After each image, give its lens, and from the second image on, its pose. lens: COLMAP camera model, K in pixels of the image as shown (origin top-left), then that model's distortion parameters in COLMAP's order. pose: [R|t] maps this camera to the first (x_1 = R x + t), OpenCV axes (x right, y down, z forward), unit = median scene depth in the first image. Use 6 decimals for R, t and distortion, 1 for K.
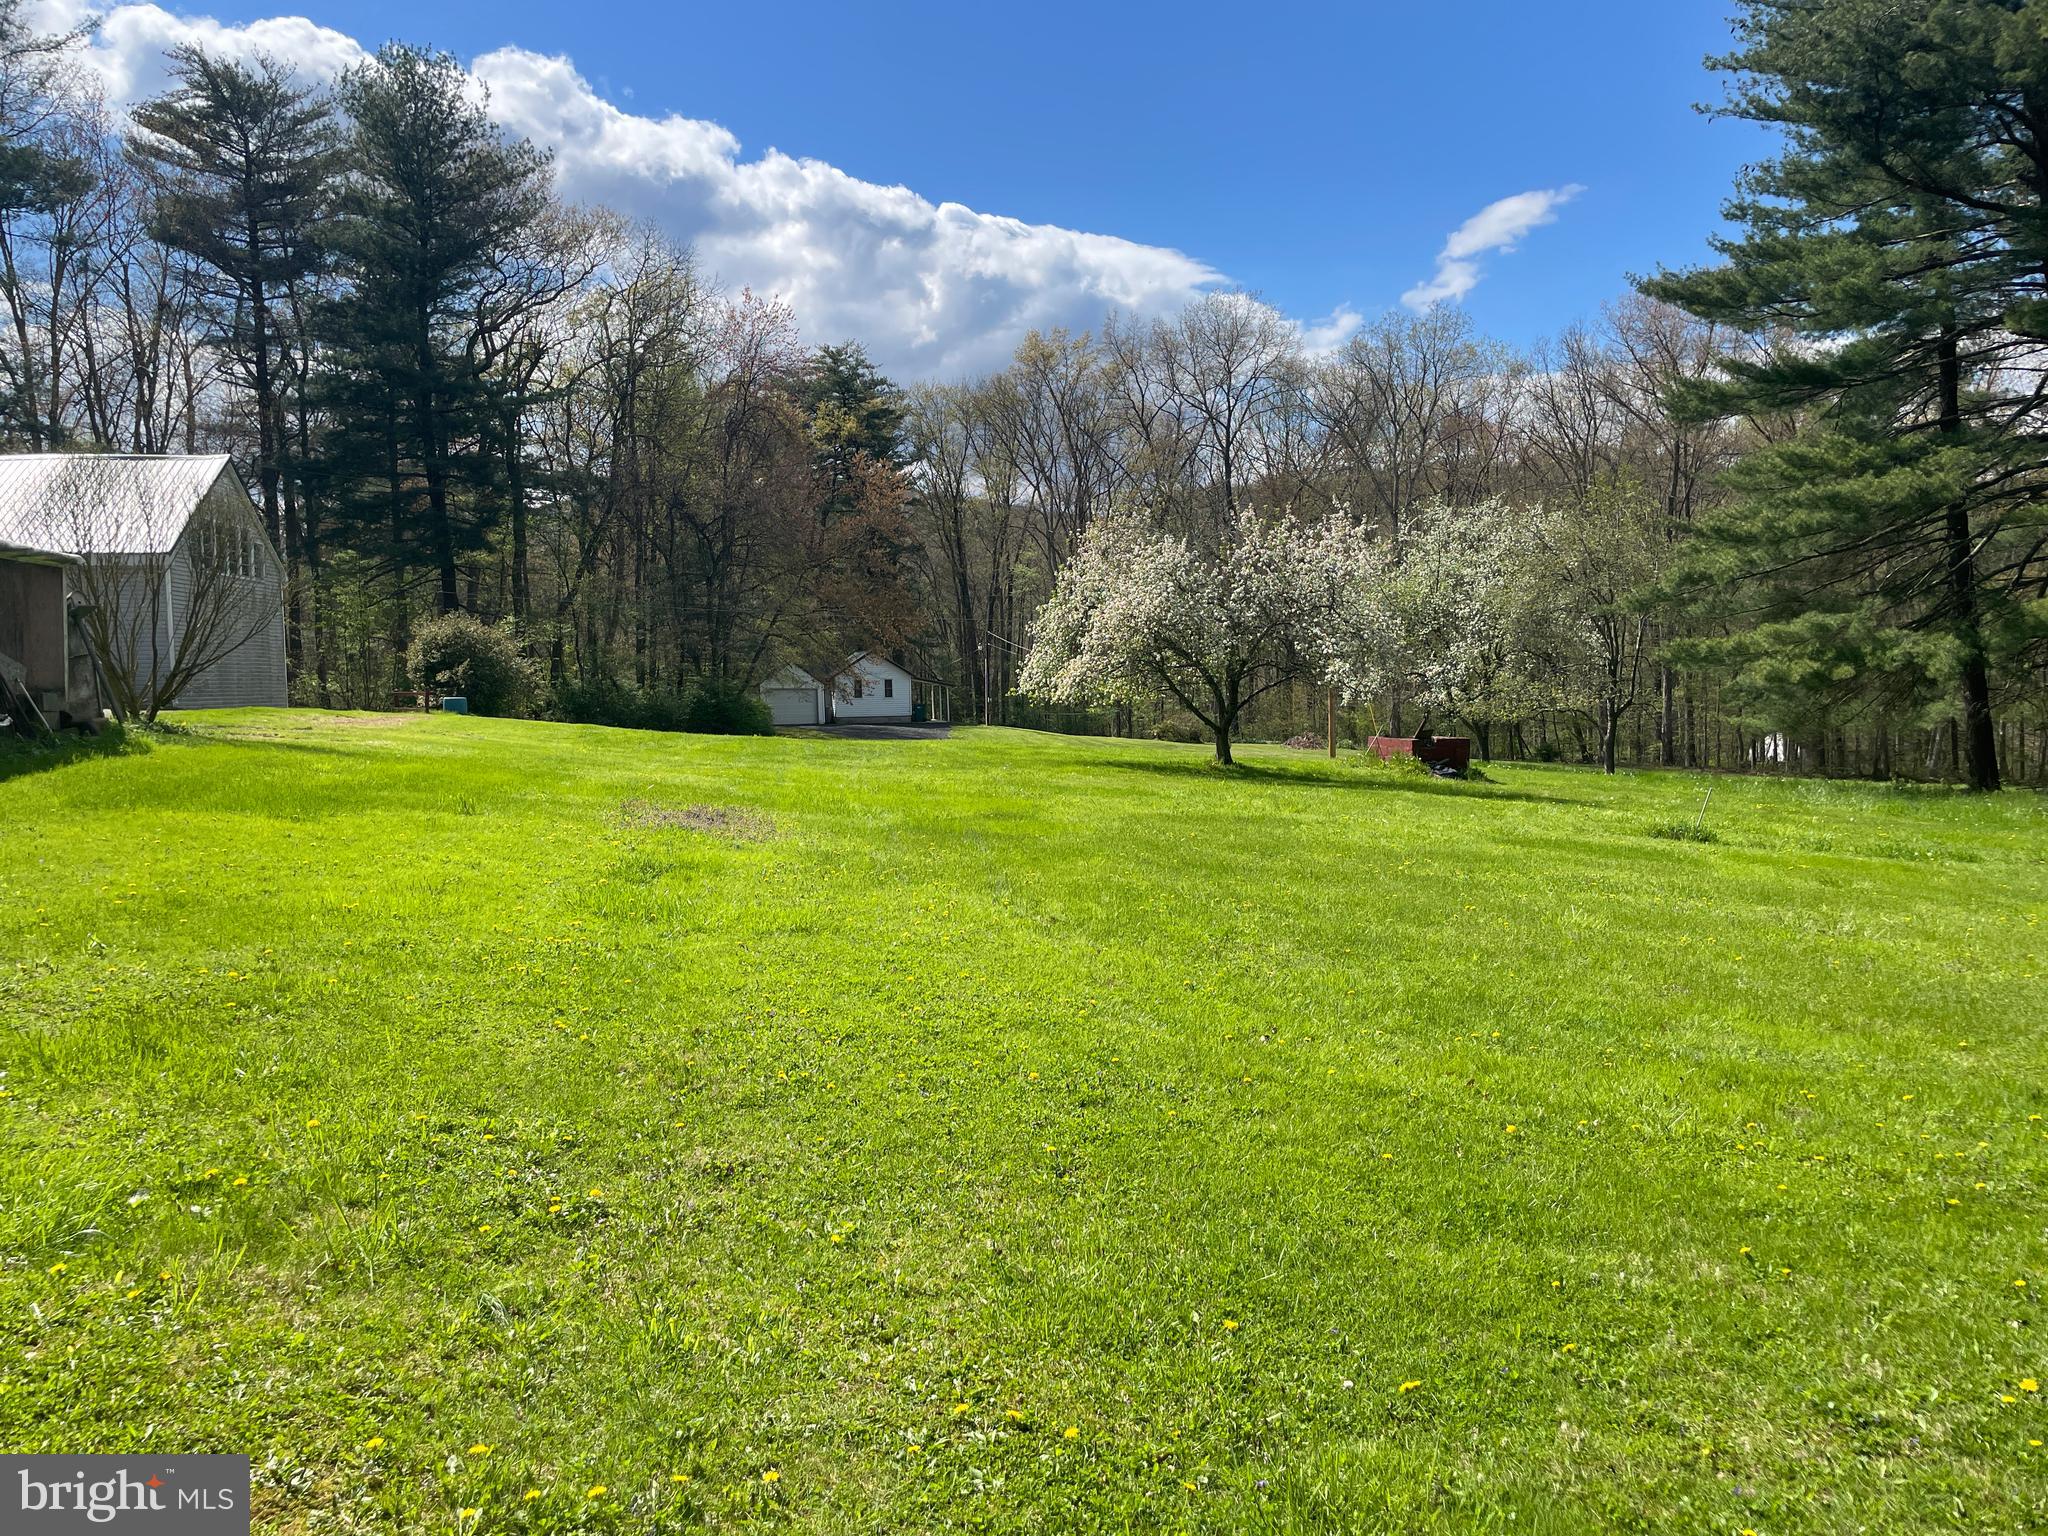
lens RADIAL K [[1520.2, 0, 1024.0], [0, 1520.2, 768.0], [0, 0, 1]] dist [0.046666, -0.079530]
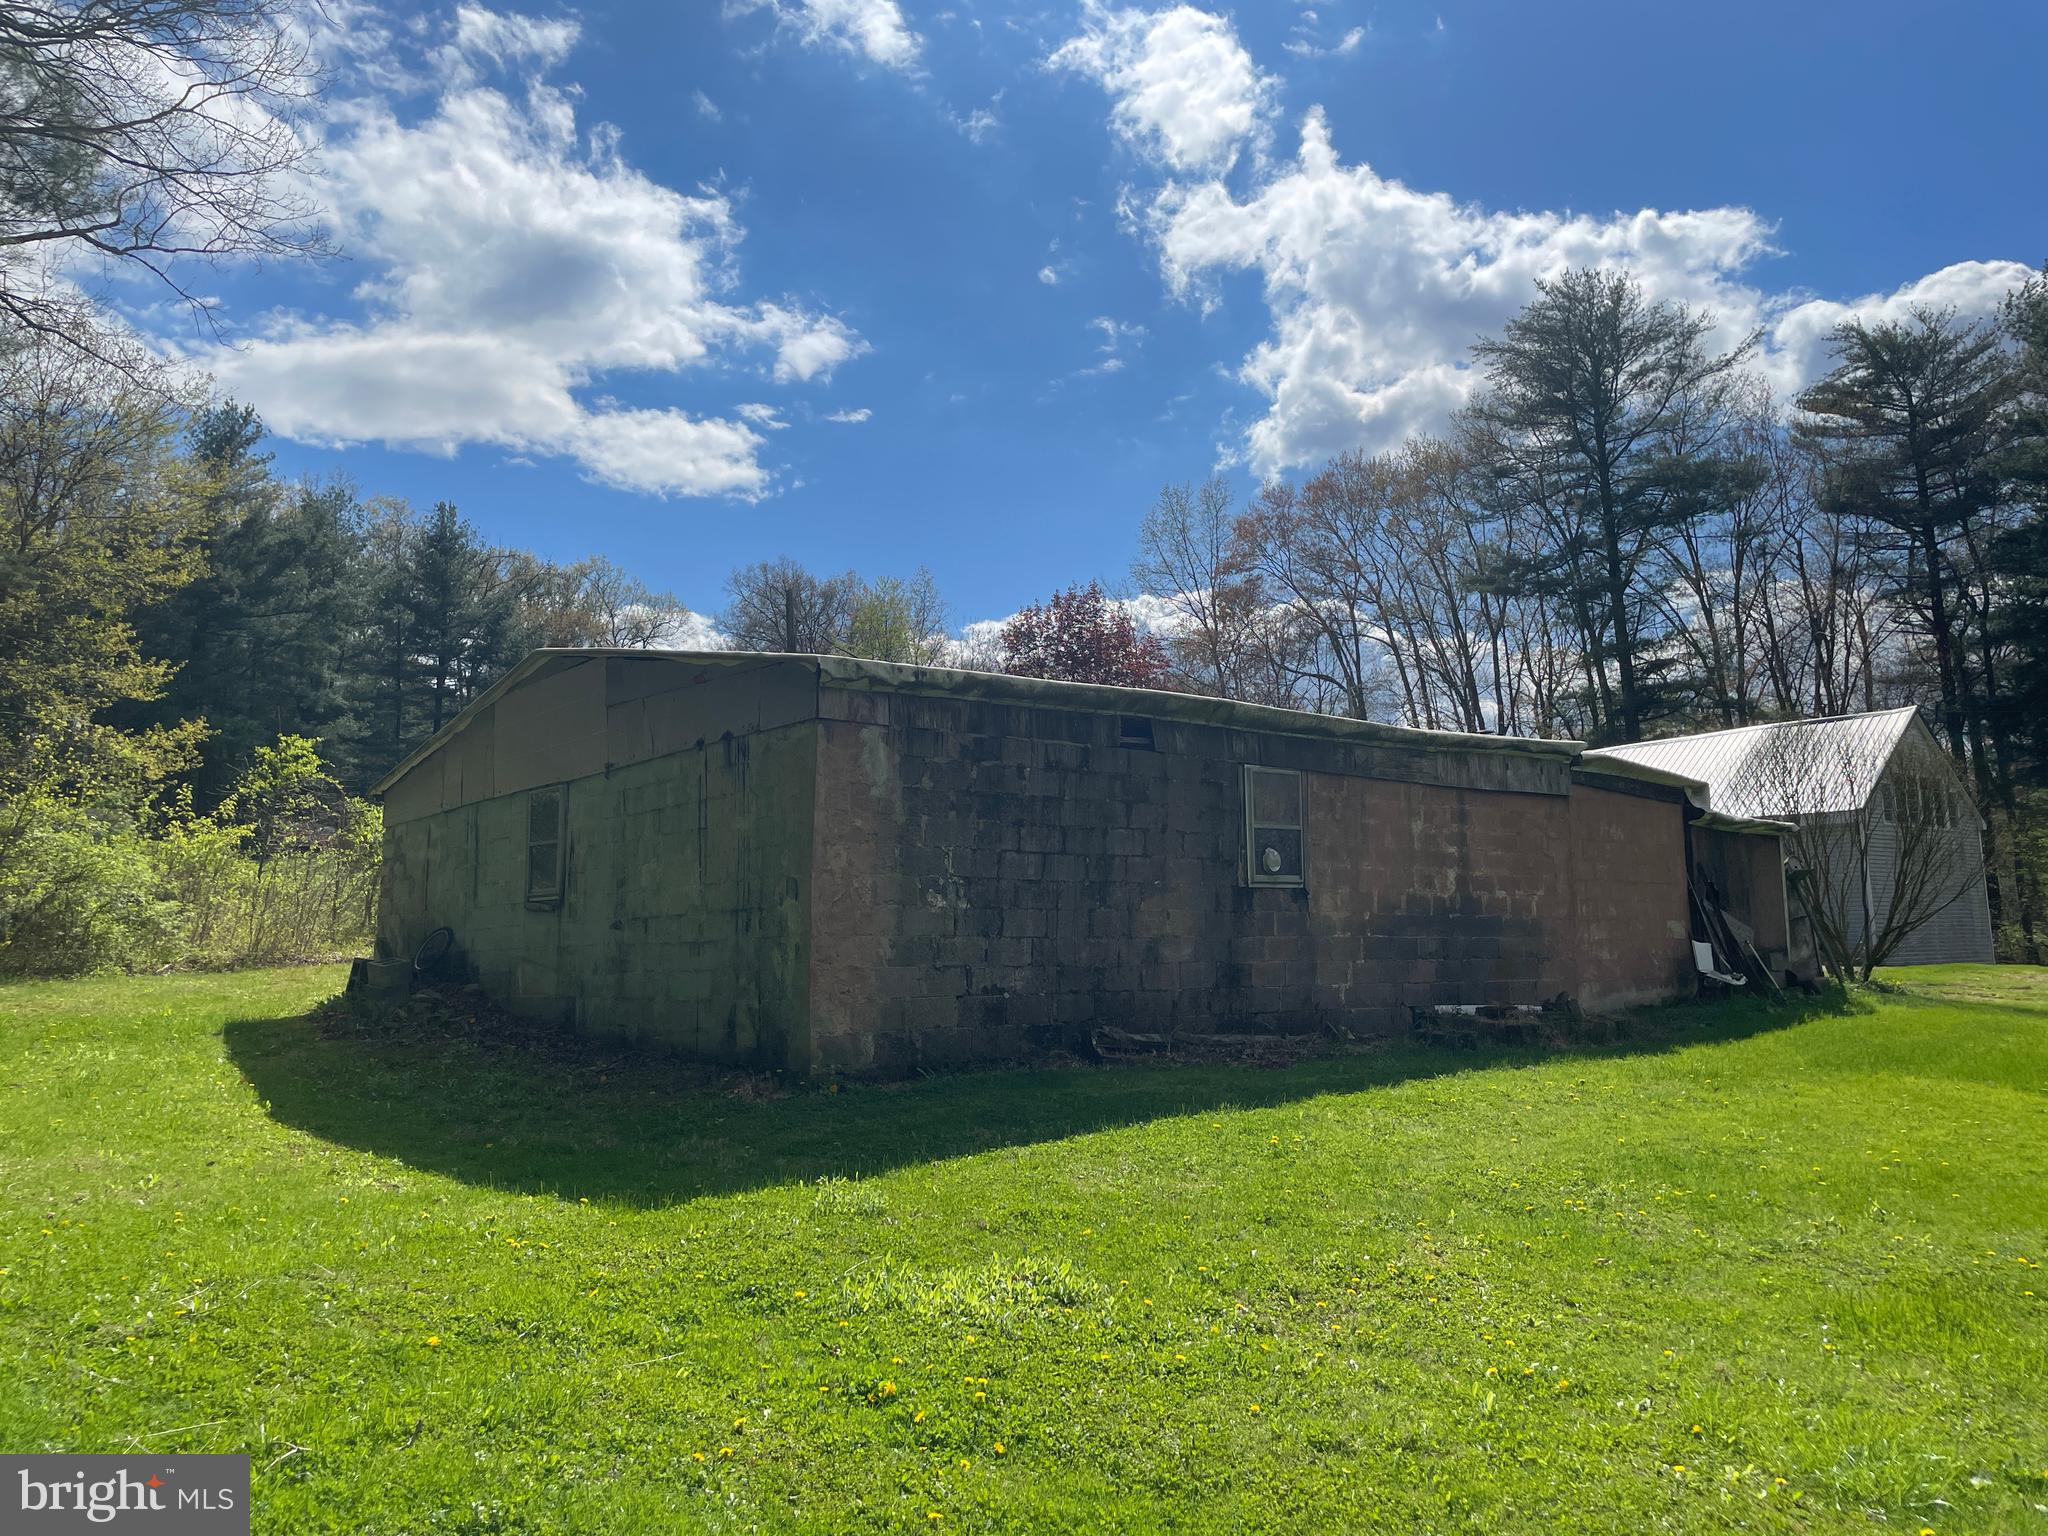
lens RADIAL K [[1520.2, 0, 1024.0], [0, 1520.2, 768.0], [0, 0, 1]] dist [0.046666, -0.079530]
pose [[0.536964, -0.101793, -0.837441, -0.000561], [-0.035788, 0.989051, -0.143168, -0.000494], [0.842846, 0.106846, 0.527442, -0.002847]]
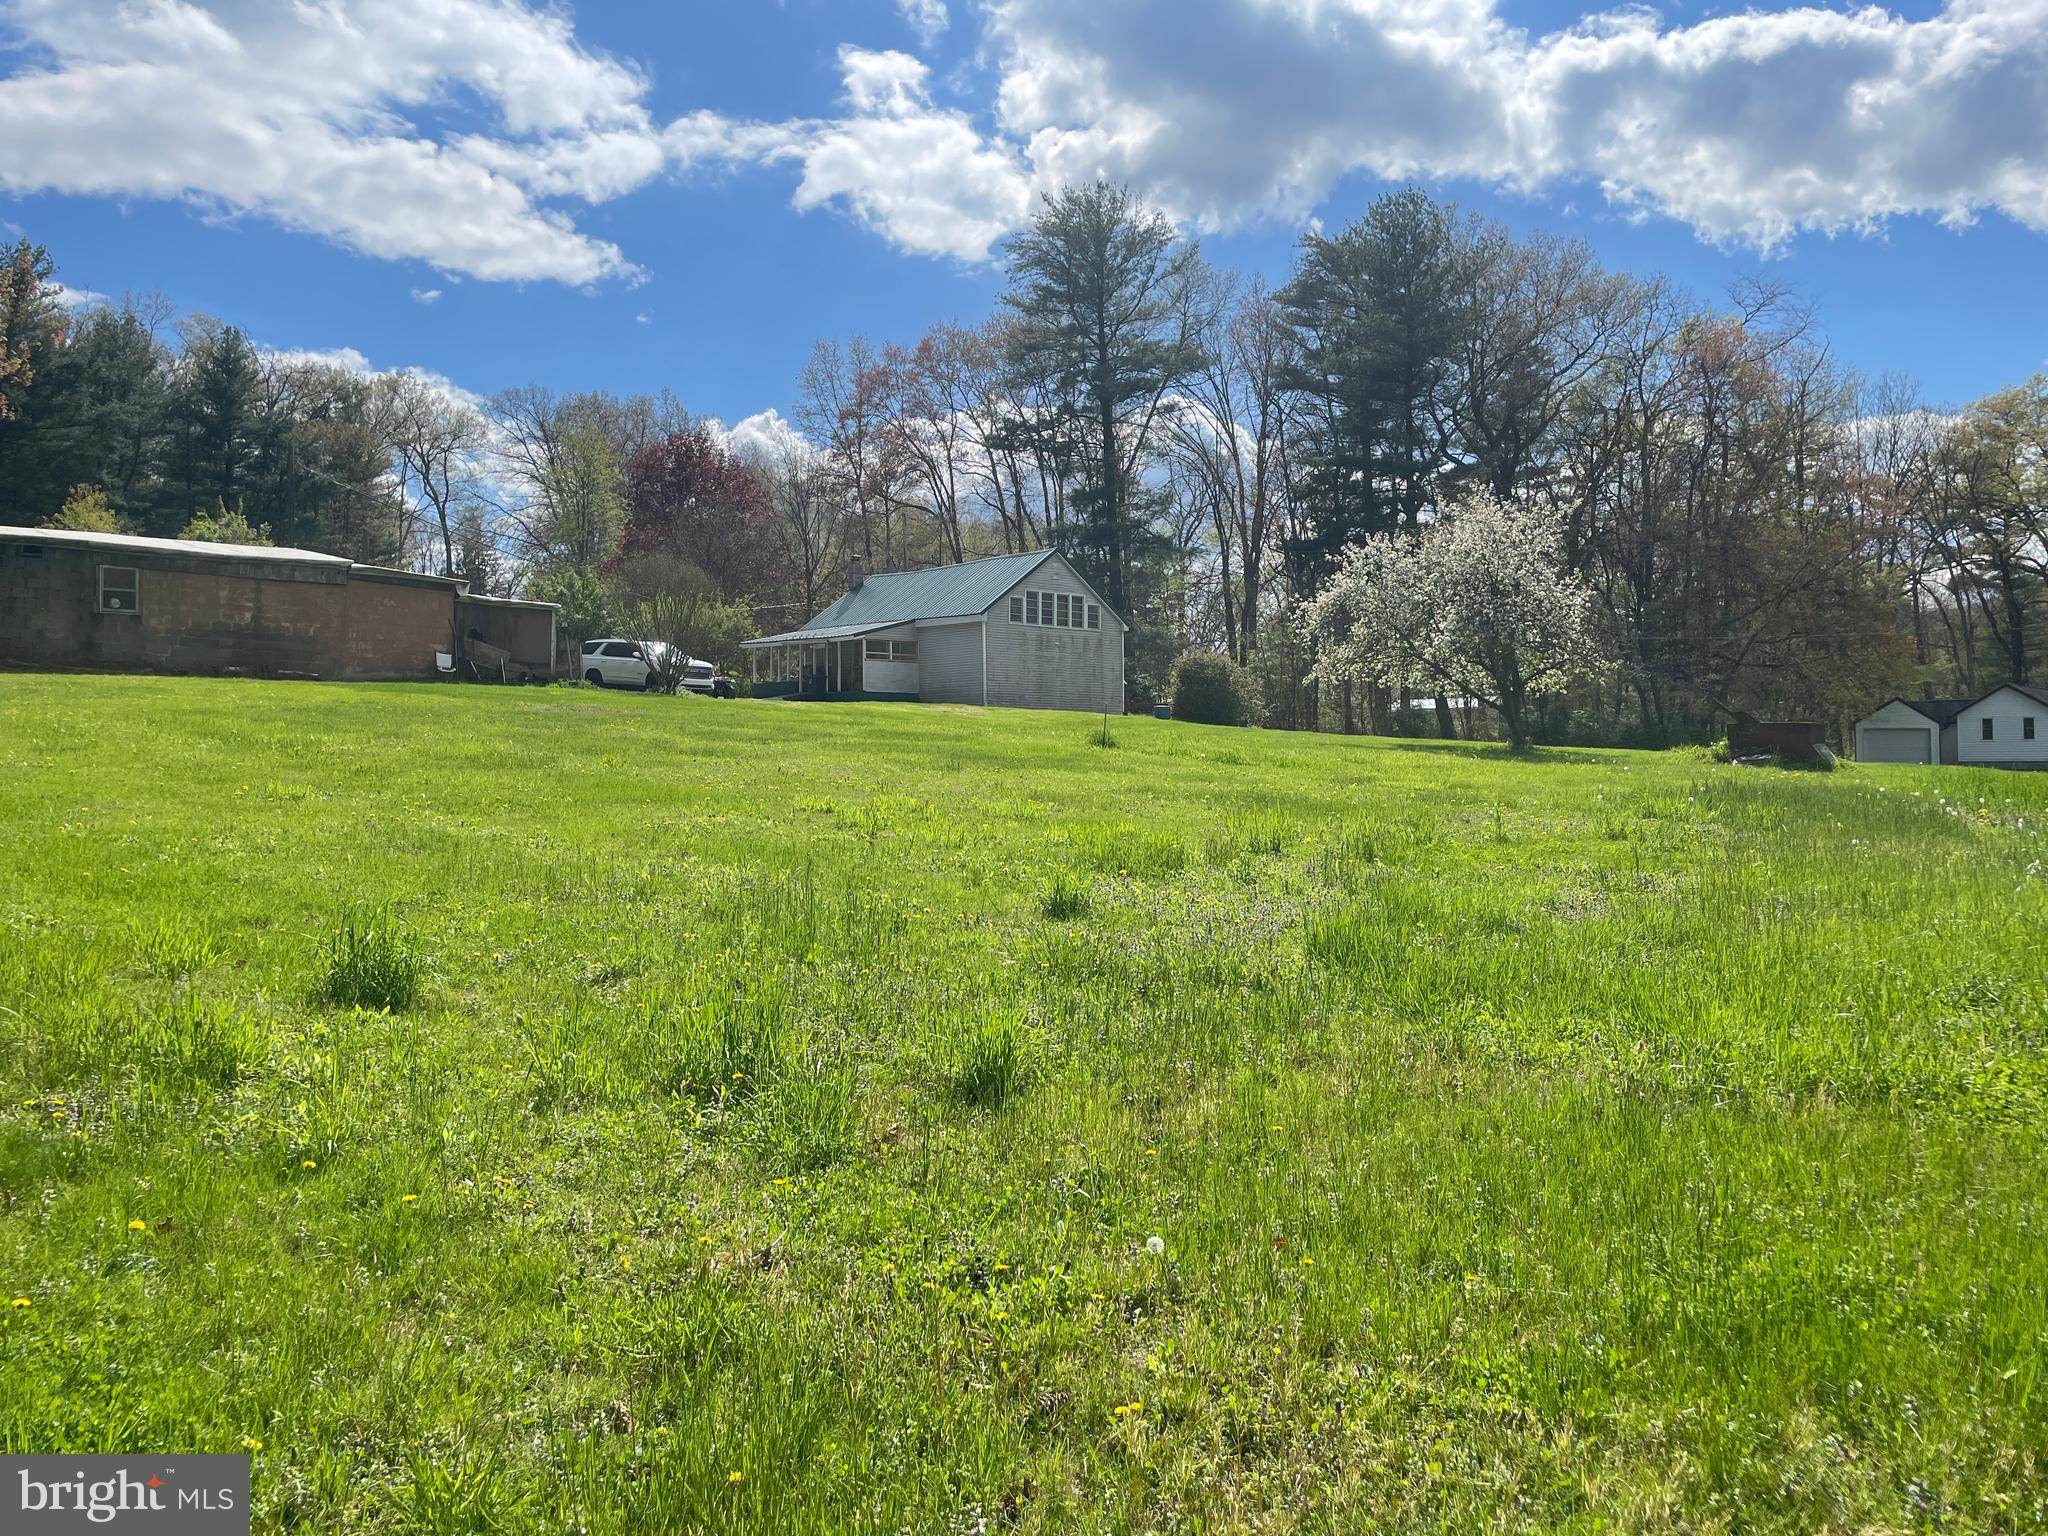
lens RADIAL K [[1520.2, 0, 1024.0], [0, 1520.2, 768.0], [0, 0, 1]] dist [0.046666, -0.079530]
pose [[0.558898, 0.015533, -0.829091, 0.172813], [-0.059406, 0.998006, -0.021348, 0.011279], [0.827106, 0.061184, 0.558706, 0.037171]]
